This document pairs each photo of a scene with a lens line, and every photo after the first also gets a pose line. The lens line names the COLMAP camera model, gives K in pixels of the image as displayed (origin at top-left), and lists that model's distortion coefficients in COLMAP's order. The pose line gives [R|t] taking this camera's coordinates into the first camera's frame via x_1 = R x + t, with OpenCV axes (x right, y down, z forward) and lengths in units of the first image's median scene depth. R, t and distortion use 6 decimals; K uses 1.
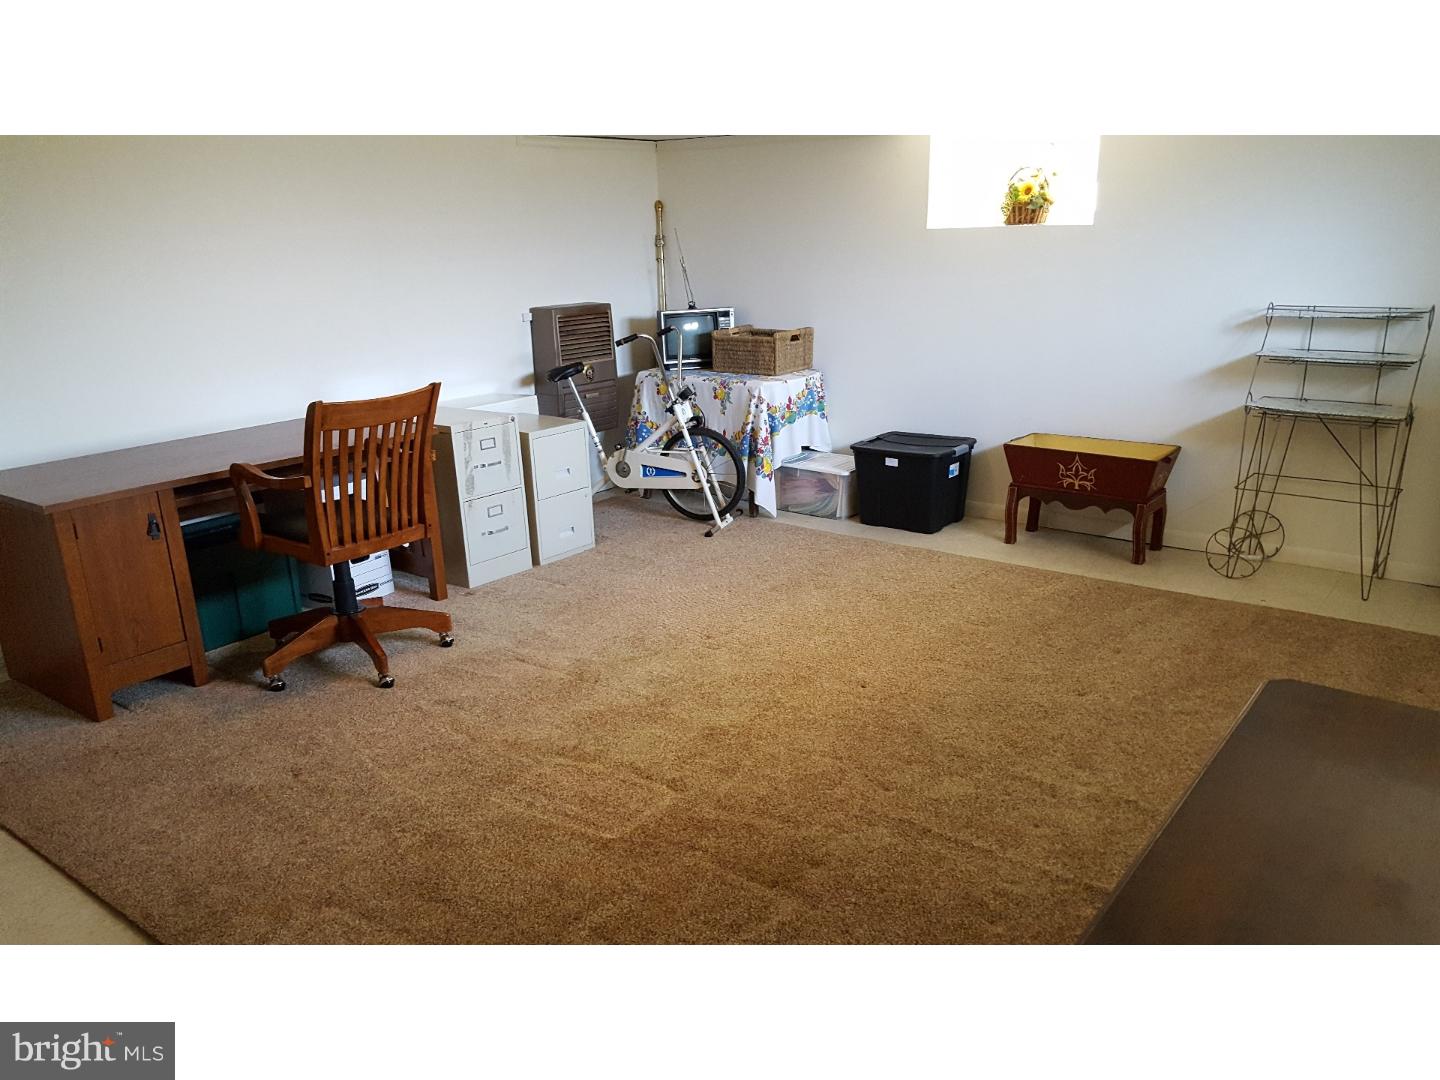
lens RADIAL K [[1051.9, 0, 705.6], [0, 1051.9, 579.9], [0, 0, 1]] dist [0.158512, -0.272743]
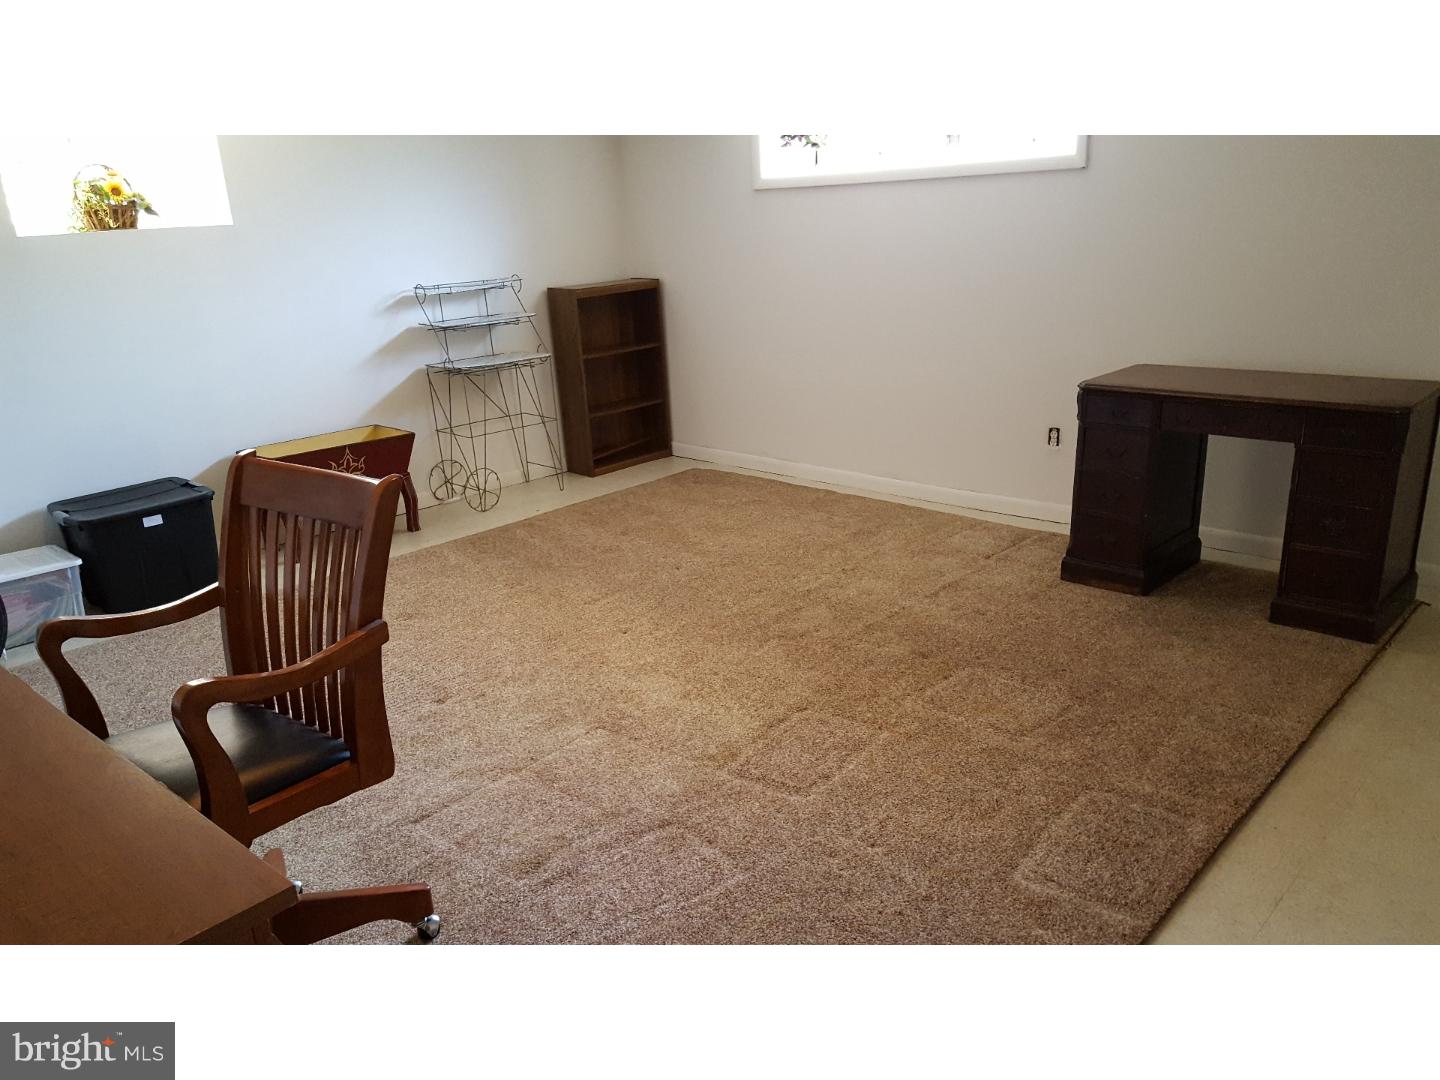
lens RADIAL K [[1051.9, 0, 705.6], [0, 1051.9, 579.9], [0, 0, 1]] dist [0.158512, -0.272743]
pose [[0.103633, -0.302188, 0.947598, -0.648496], [0.377316, 0.893456, 0.243658, -0.133444], [-0.920268, 0.332293, 0.206612, 0.568607]]
